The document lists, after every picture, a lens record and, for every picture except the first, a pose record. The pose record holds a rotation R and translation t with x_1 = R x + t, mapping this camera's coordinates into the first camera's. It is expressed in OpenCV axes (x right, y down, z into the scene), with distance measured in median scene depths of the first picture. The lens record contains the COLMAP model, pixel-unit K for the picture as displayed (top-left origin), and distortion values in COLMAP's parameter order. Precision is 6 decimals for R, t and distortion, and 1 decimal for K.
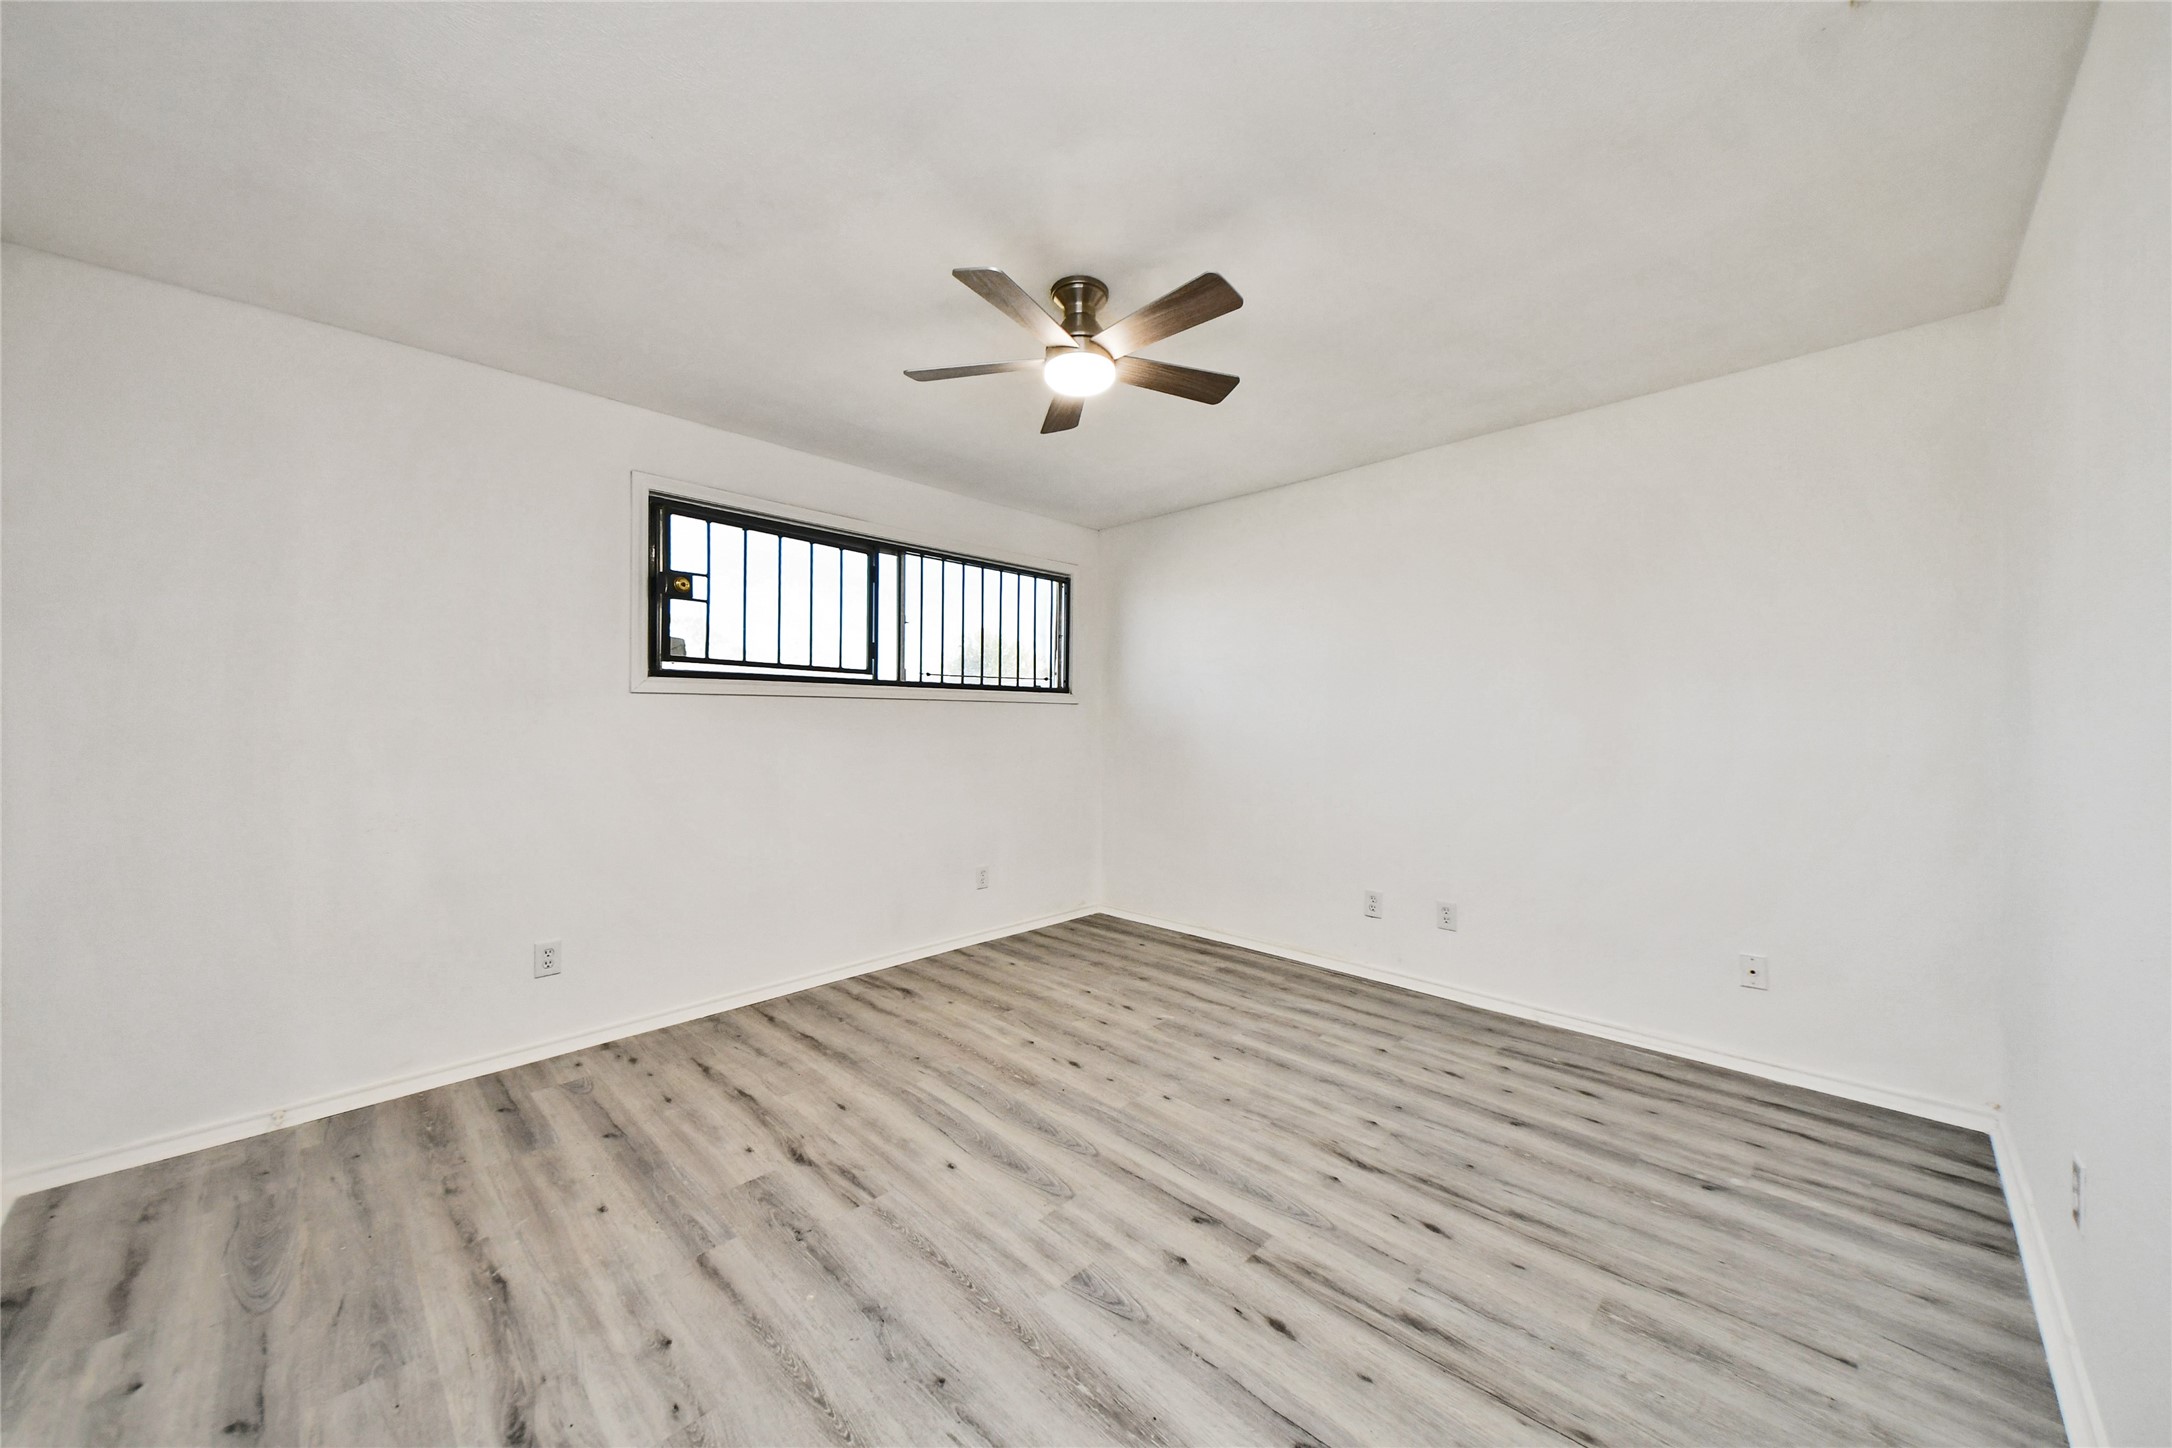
lens RADIAL K [[776.4, 0, 1082.7], [0, 776.4, 724.0], [0, 0, 1]] dist [0.070306, -0.031118]
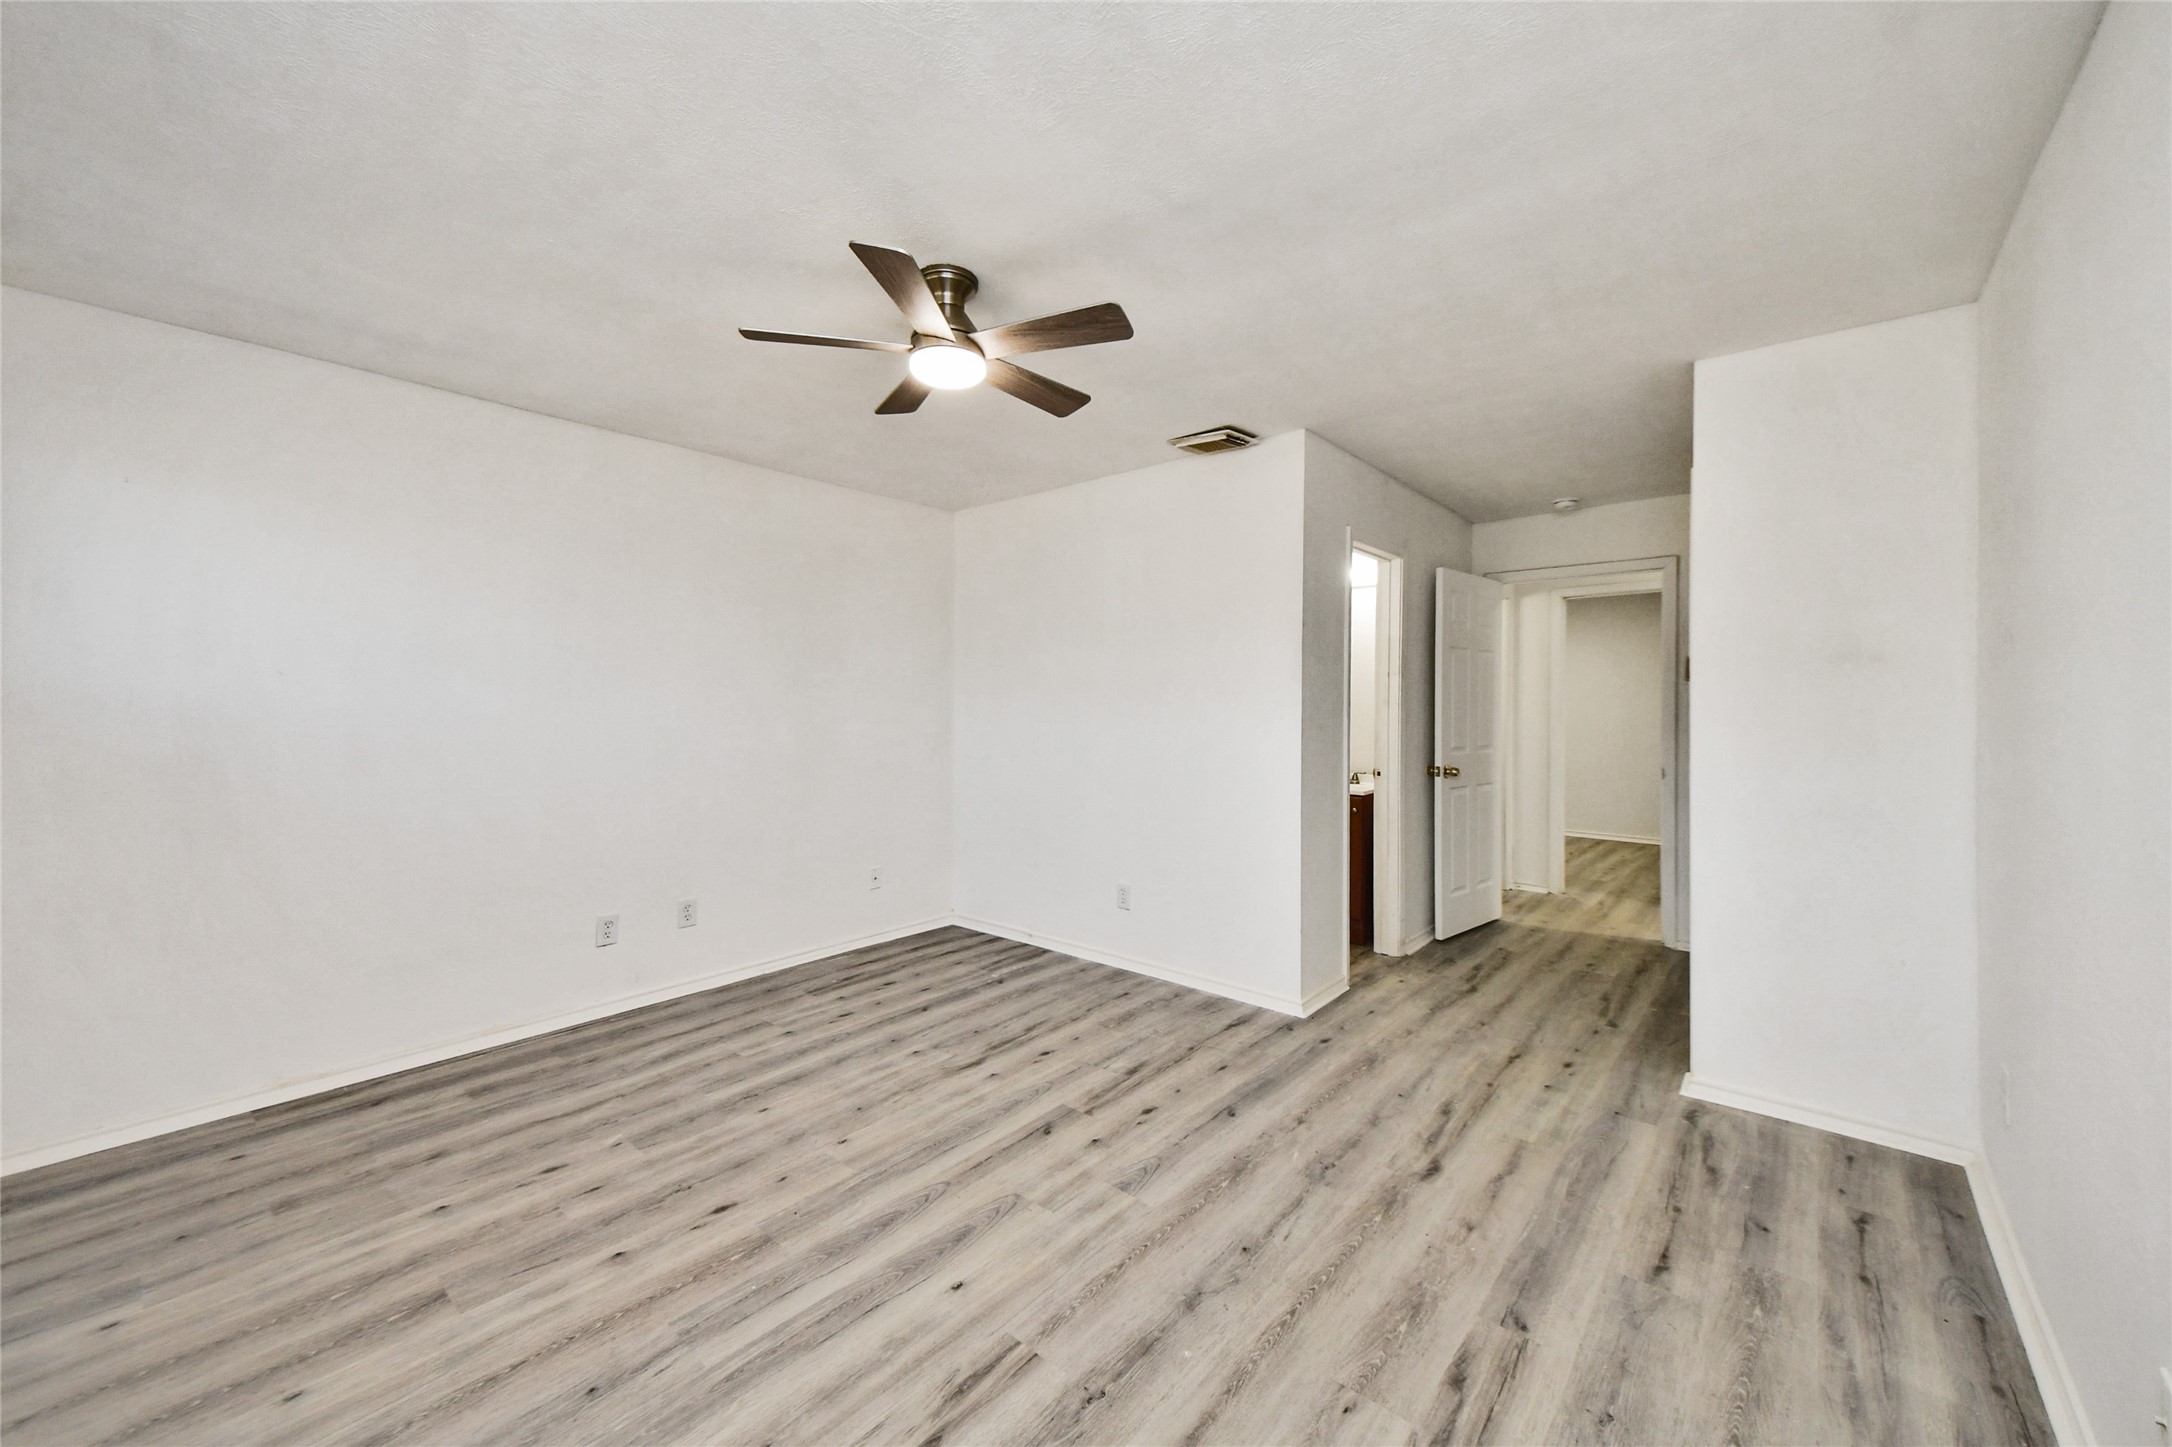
lens RADIAL K [[831.7, 0, 1072.0], [0, 831.7, 716.8], [0, 0, 1]] dist [0.093056, -0.040891]
pose [[-0.068900, -0.016720, 0.997483, -1.041682], [-0.000084, 0.999860, 0.016754, -0.039381], [-0.997624, 0.001070, -0.068891, 0.942313]]
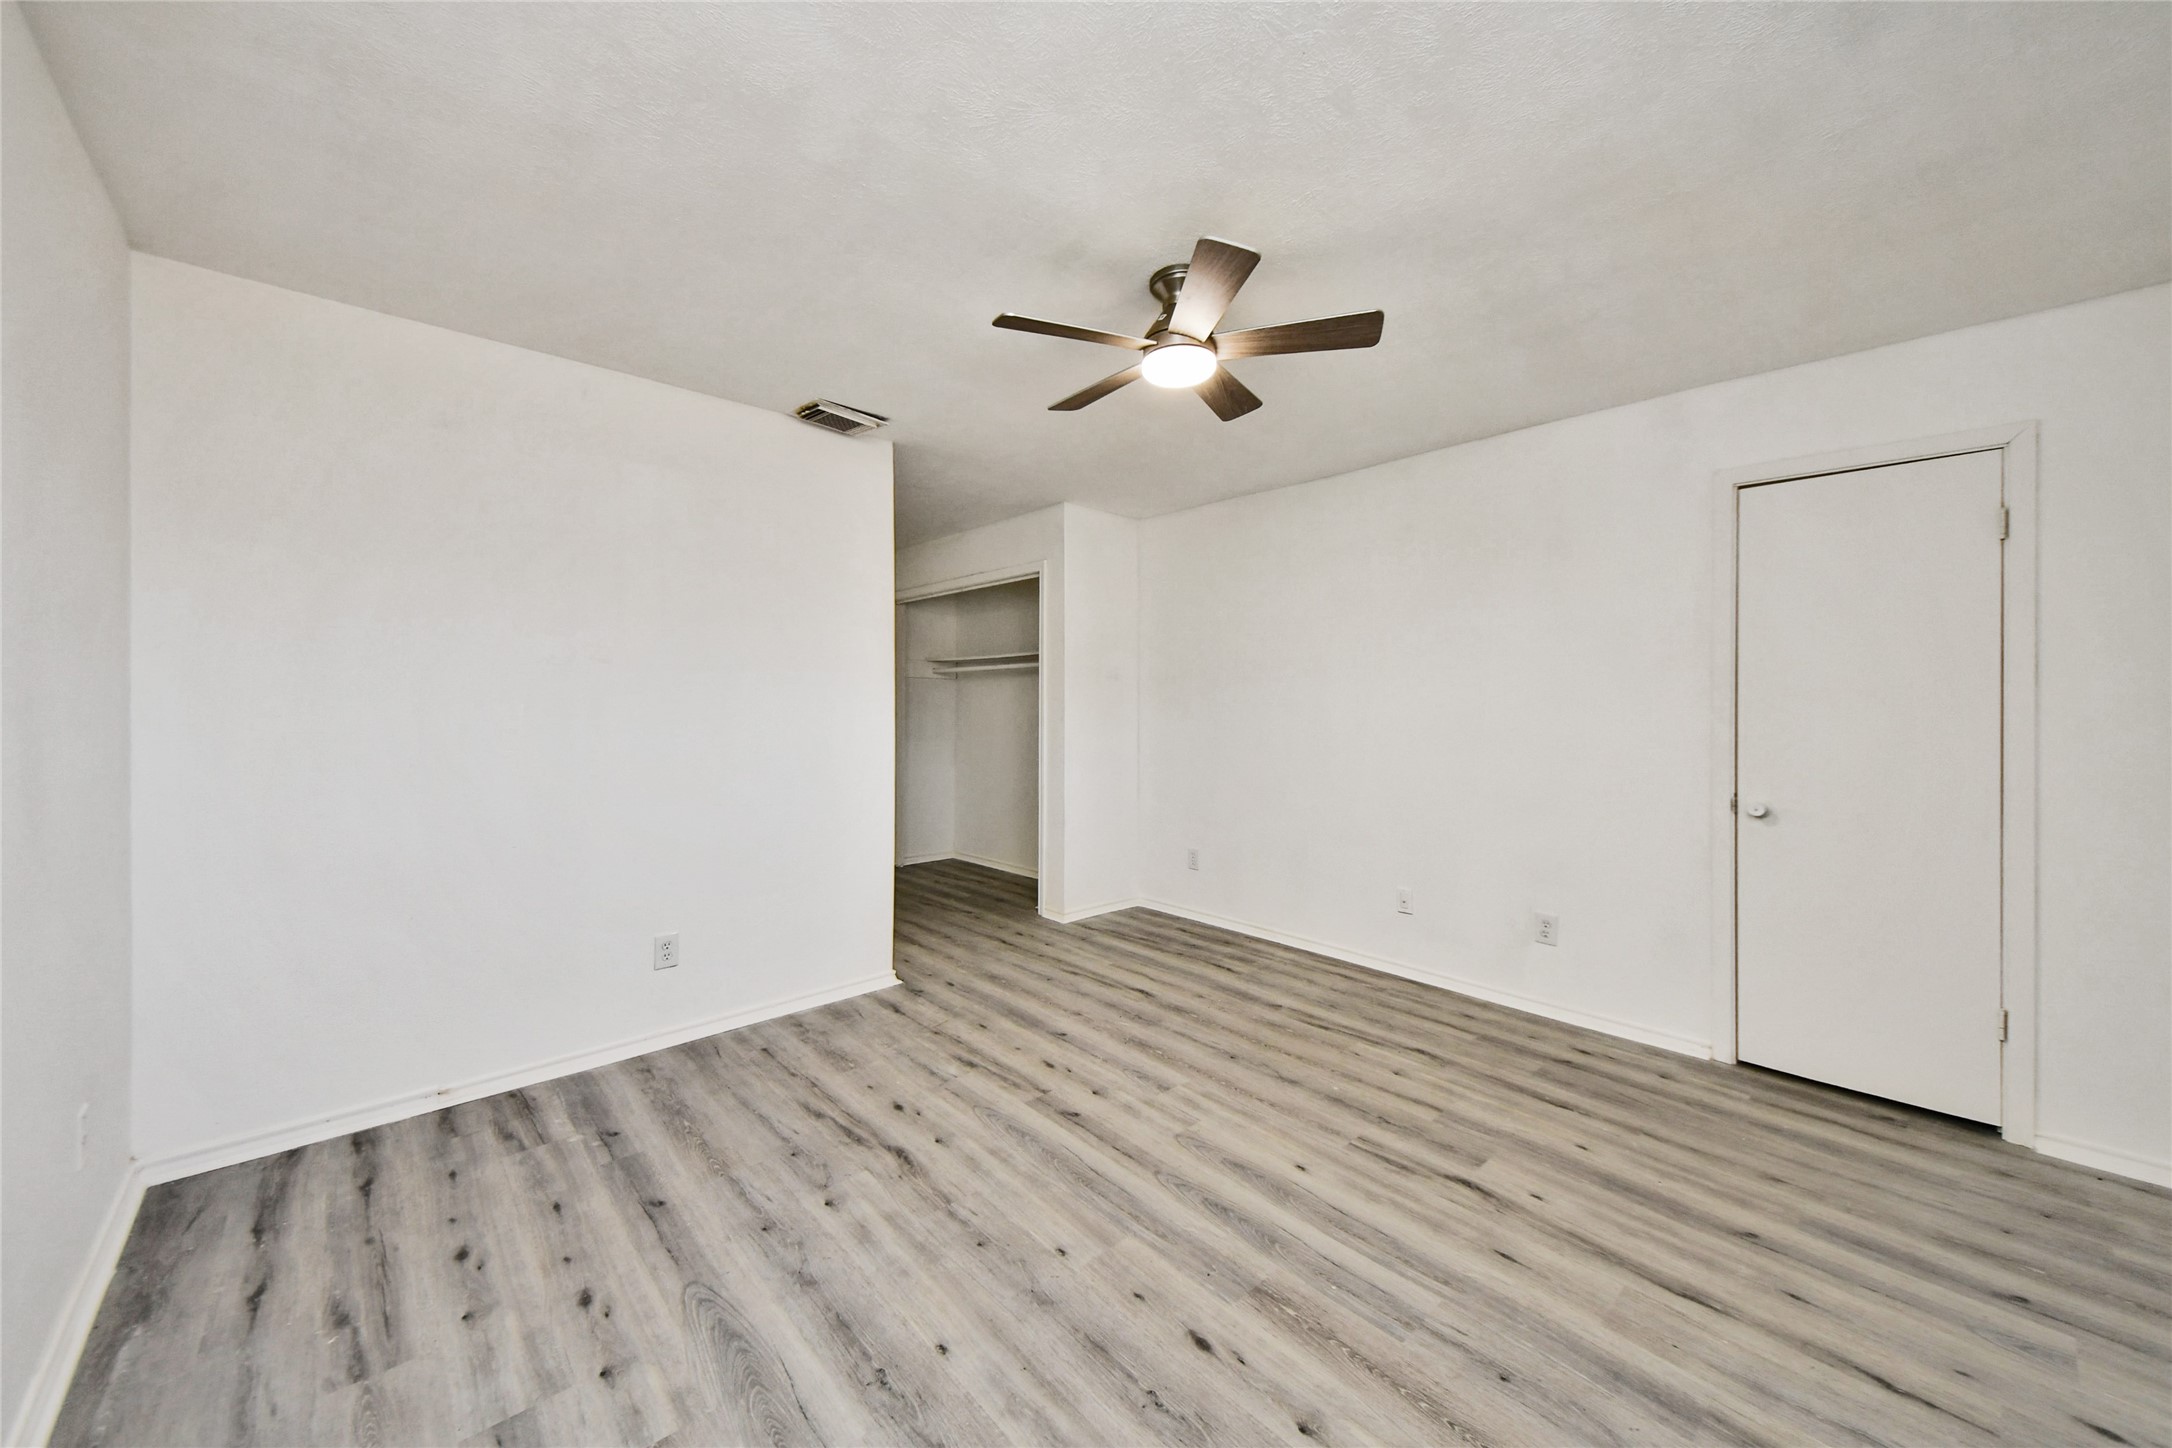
lens RADIAL K [[776.4, 0, 1082.7], [0, 776.4, 724.0], [0, 0, 1]] dist [0.070306, -0.031118]
pose [[-0.998163, -0.008790, 0.059937, 0.056201], [-0.007017, 0.999533, 0.029733, -0.036168], [-0.060171, 0.029257, -0.997759, 2.009916]]
